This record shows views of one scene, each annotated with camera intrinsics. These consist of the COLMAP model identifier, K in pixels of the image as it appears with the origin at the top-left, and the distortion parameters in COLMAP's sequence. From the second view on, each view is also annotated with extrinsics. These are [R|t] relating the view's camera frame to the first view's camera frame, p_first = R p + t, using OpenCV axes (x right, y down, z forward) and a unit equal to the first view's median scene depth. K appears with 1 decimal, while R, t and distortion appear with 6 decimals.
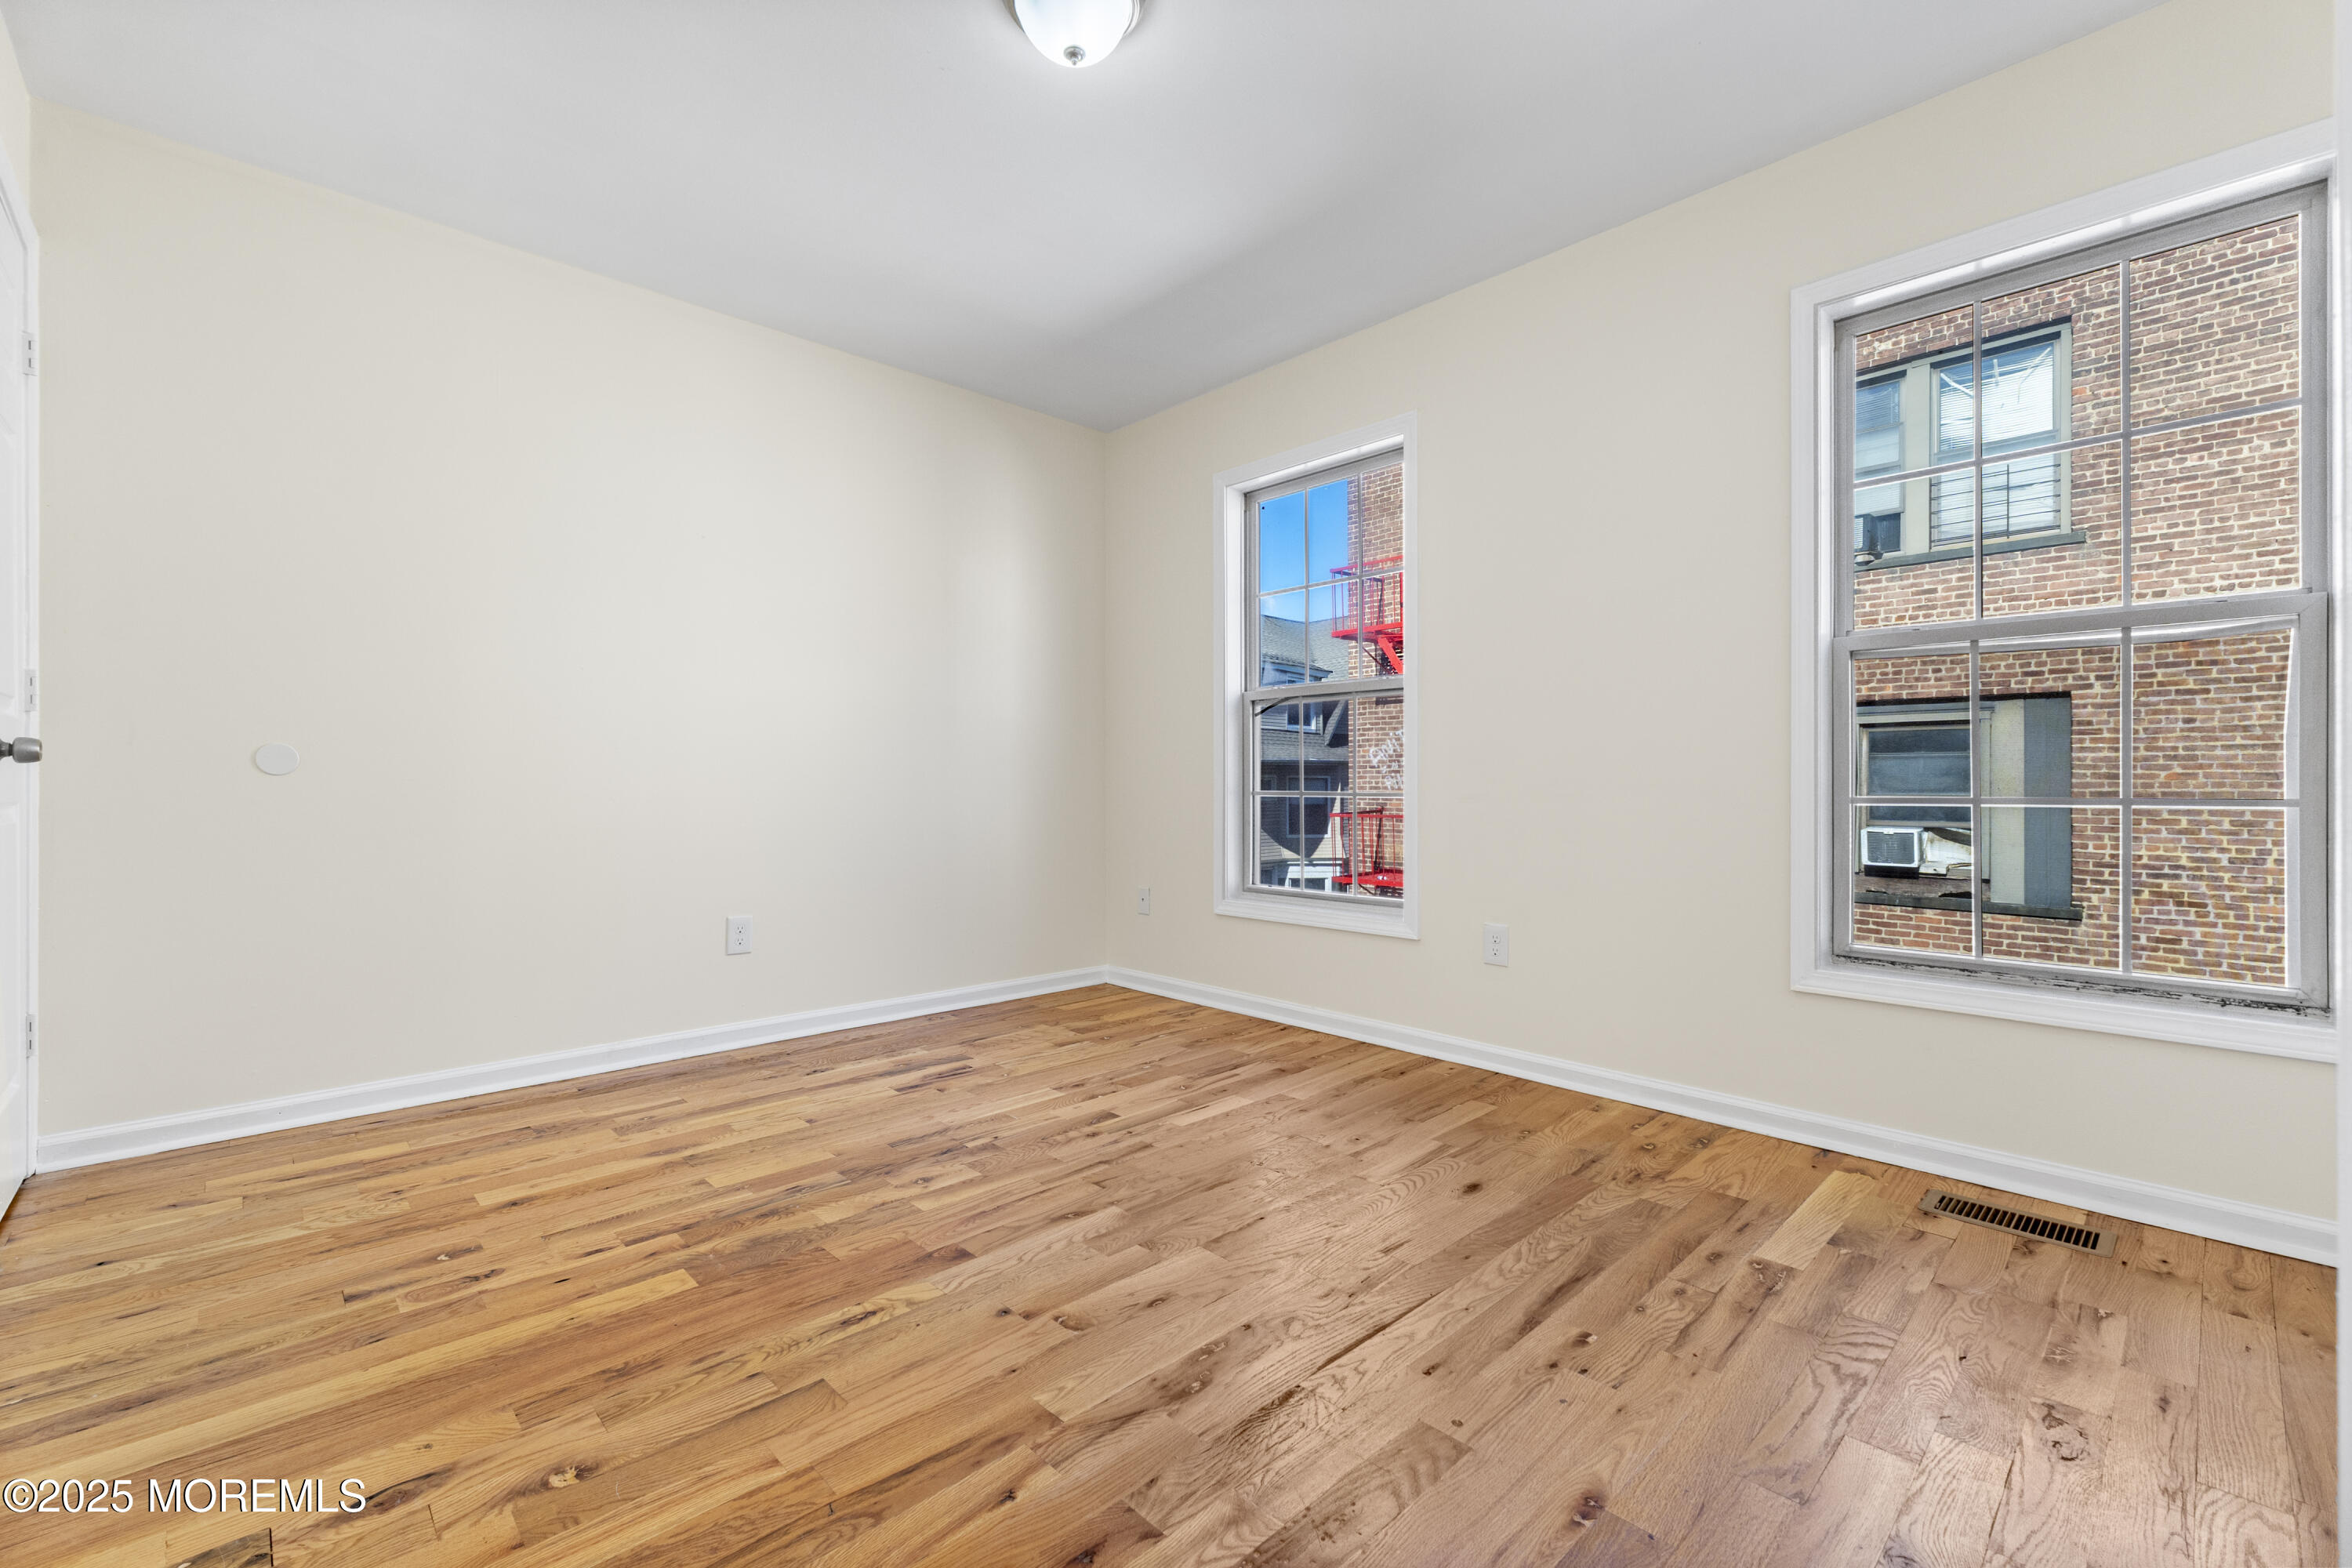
lens RADIAL K [[995.0, 0, 1183.4], [0, 995.0, 775.1], [0, 0, 1]] dist [0.004381, 0.000456]
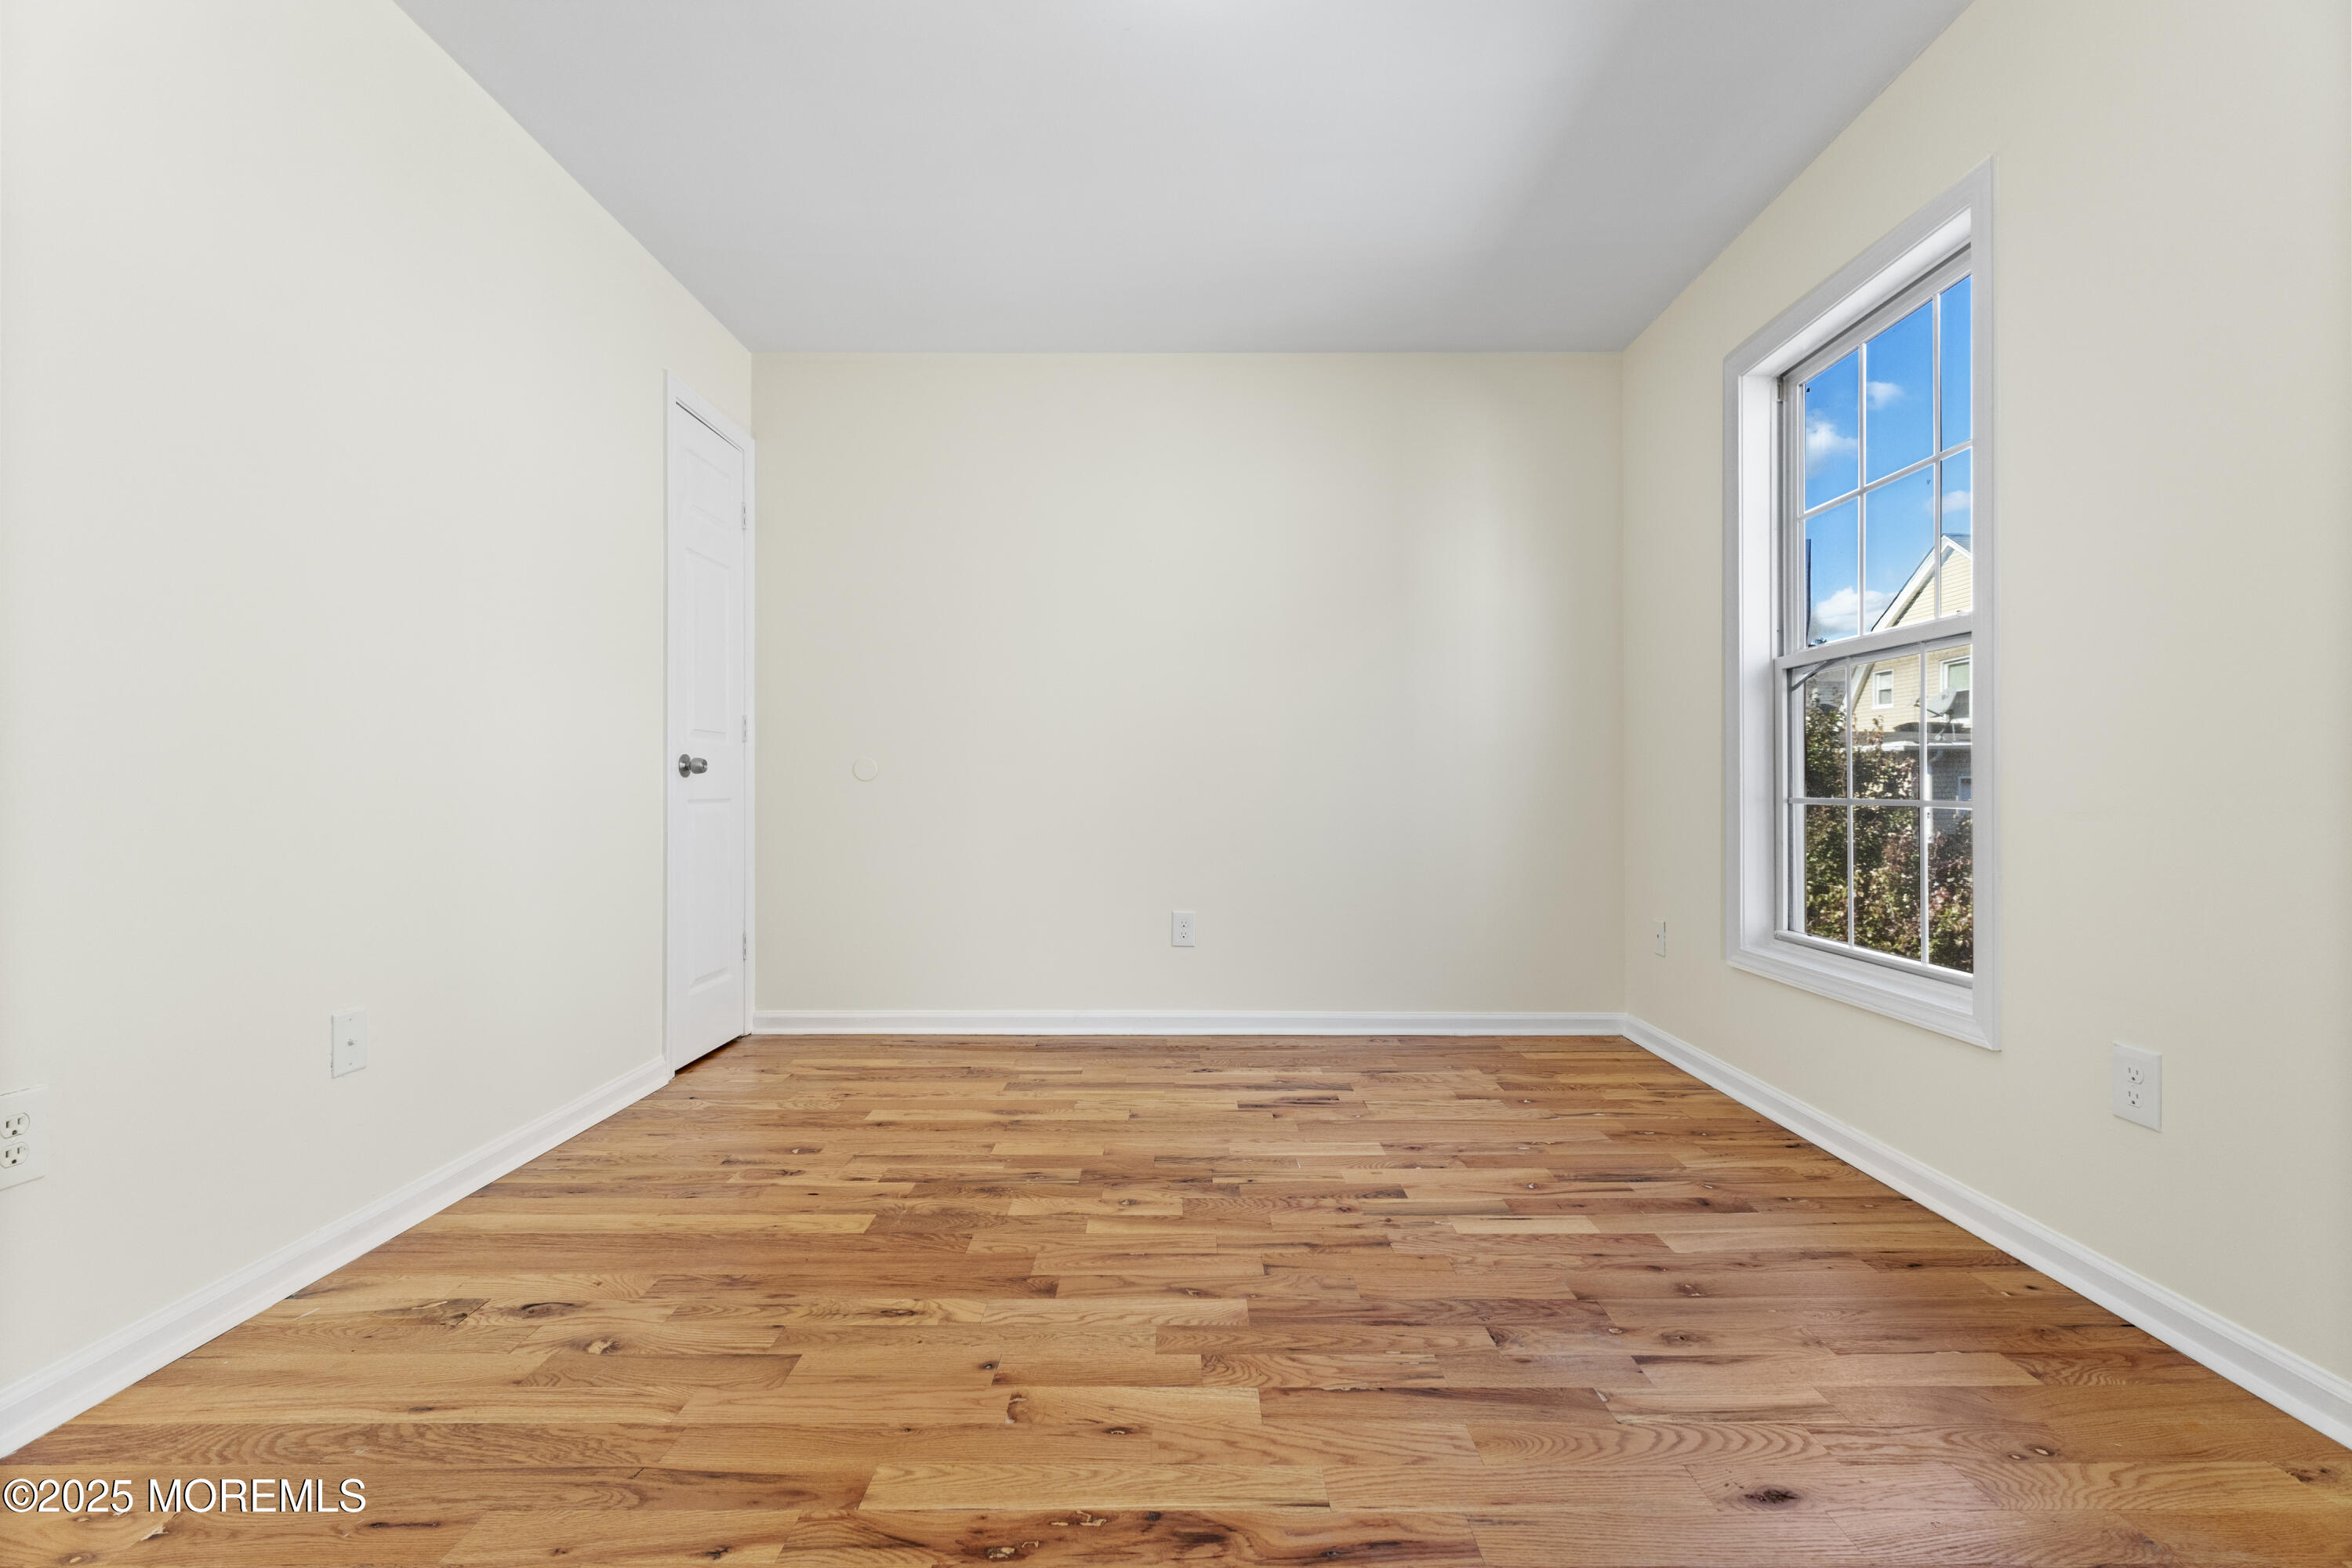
lens RADIAL K [[986.5, 0, 1179.1], [0, 986.5, 781.2], [0, 0, 1]] dist [0.003520, 0.000532]
pose [[0.719902, -0.005717, -0.694052, 0.419904], [0.006652, 0.999977, -0.001337, 0.004729], [0.694043, -0.003654, 0.719924, 0.343790]]
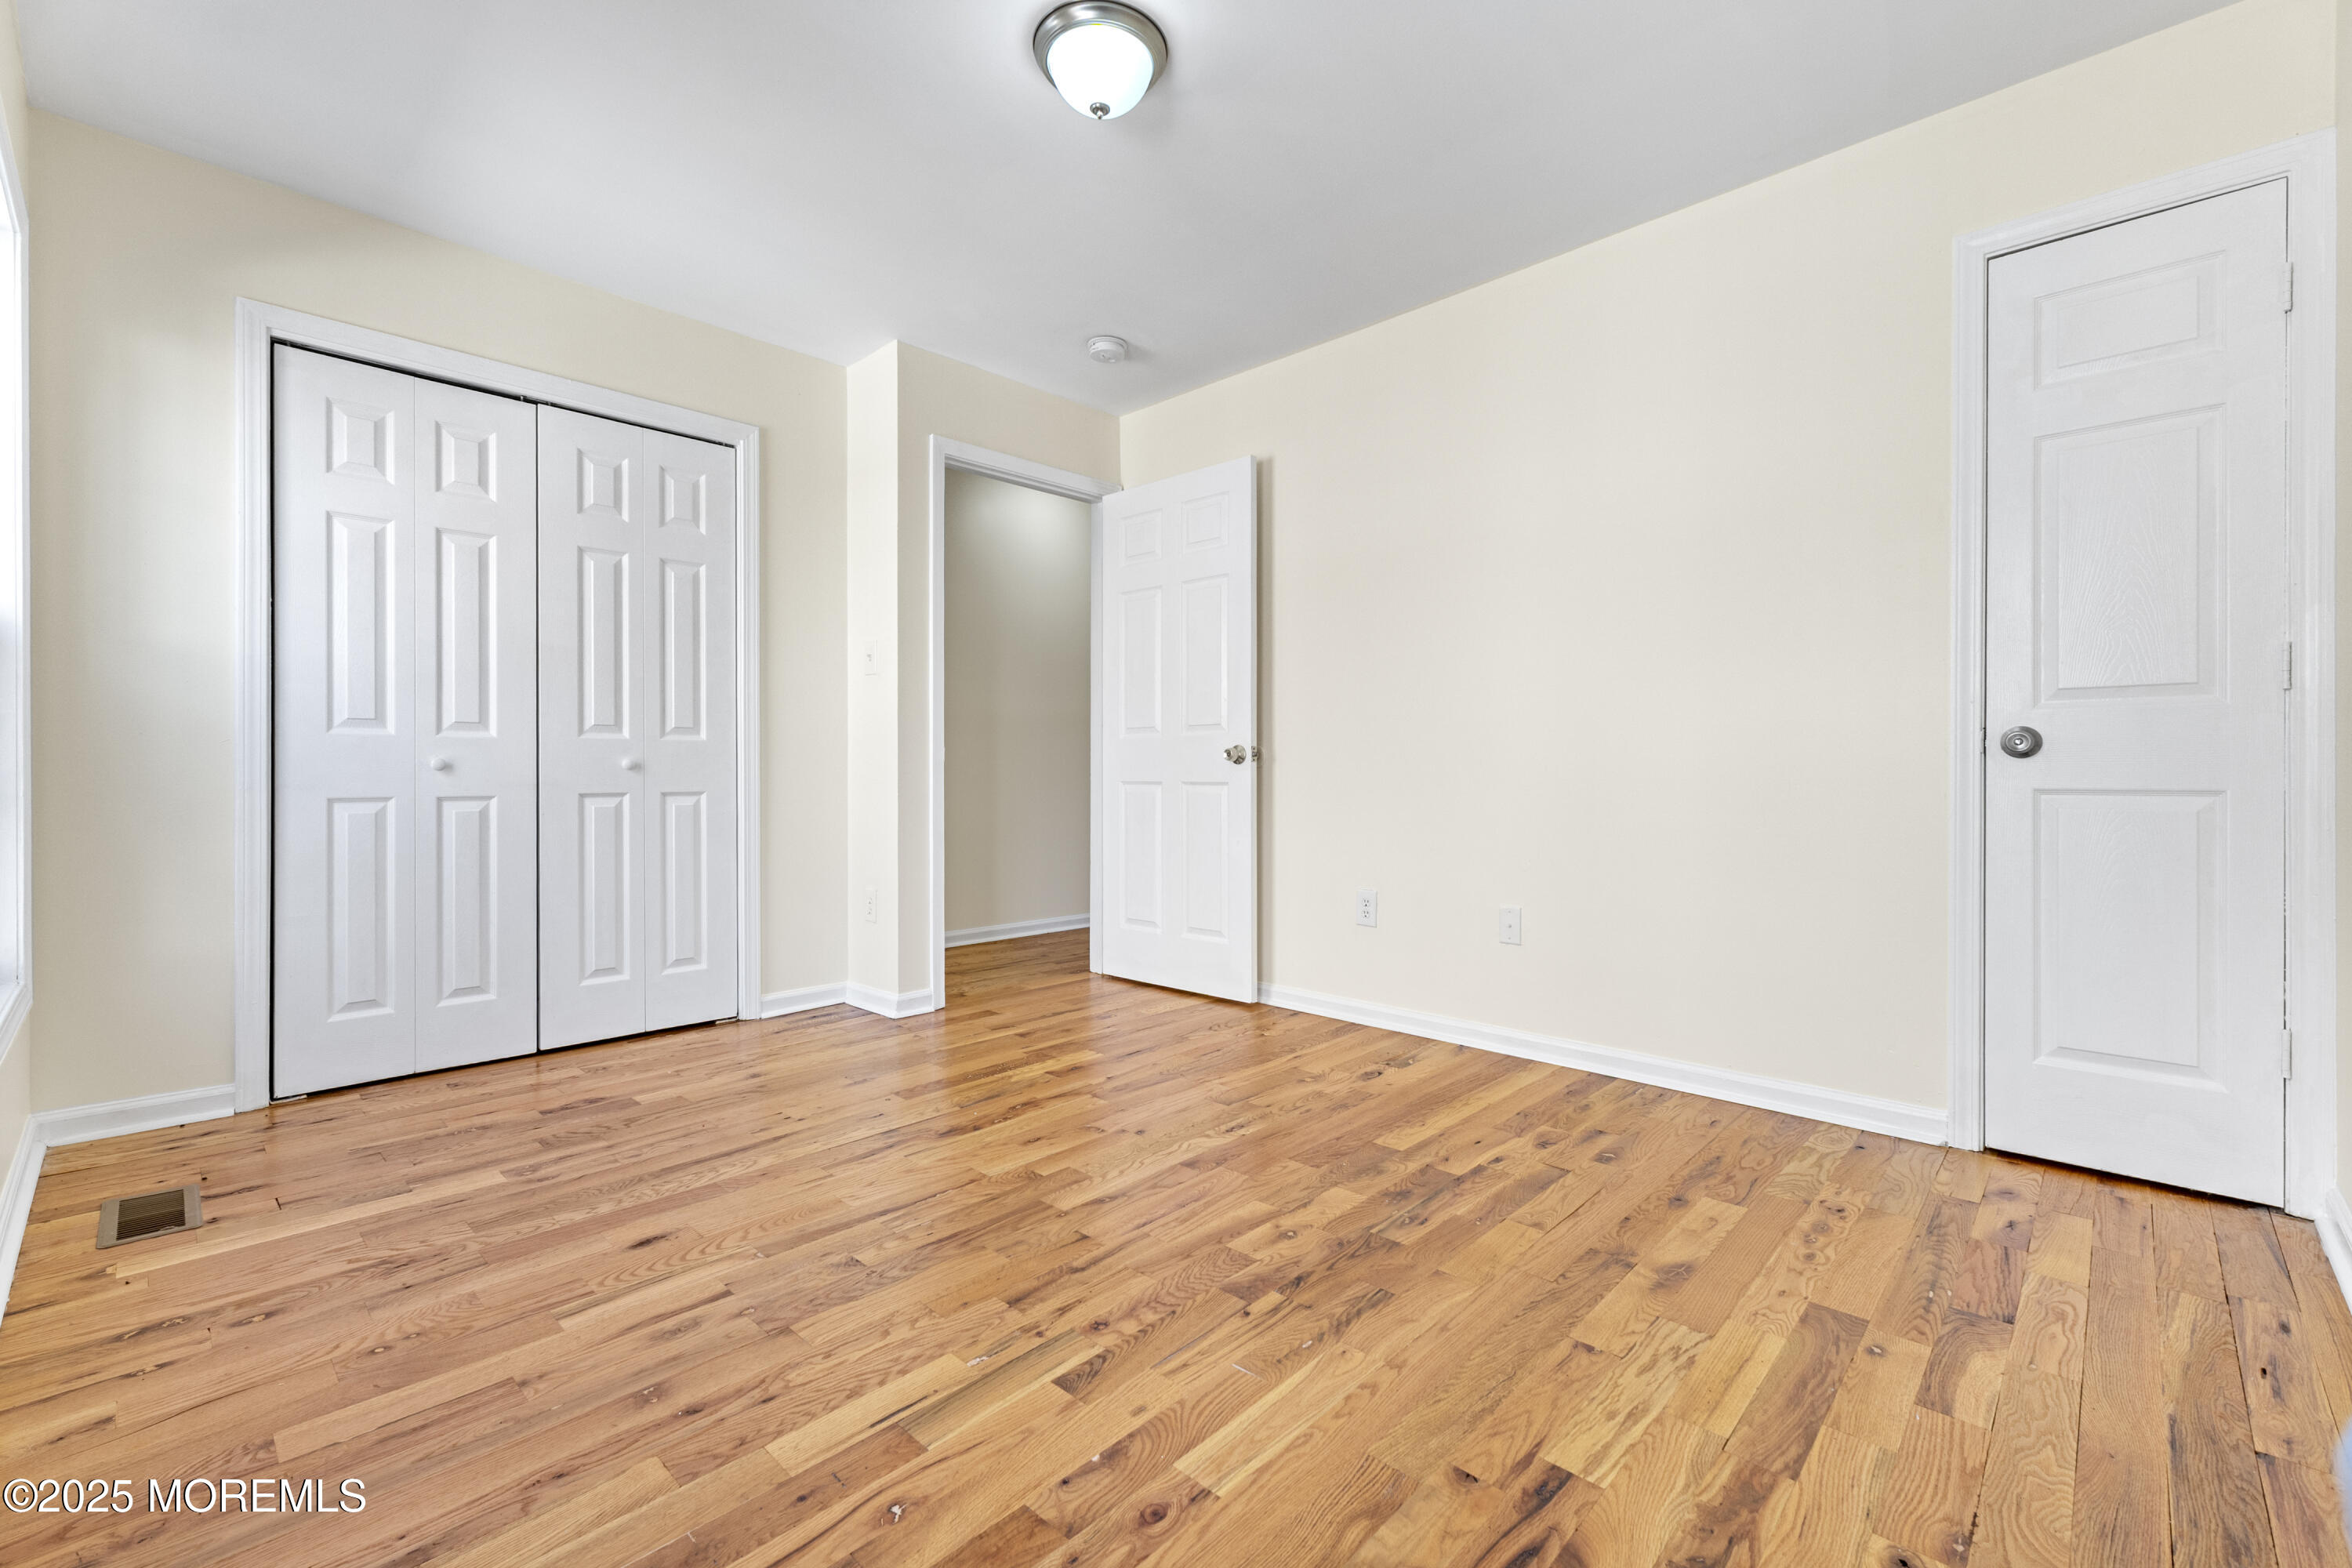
lens RADIAL K [[986.5, 0, 1179.1], [0, 986.5, 781.2], [0, 0, 1]] dist [0.003520, 0.000532]
pose [[-0.998880, 0.001171, -0.047301, -0.124182], [0.001210, 0.999999, -0.000801, 0.016389], [0.047300, -0.000858, -0.998880, 1.791628]]
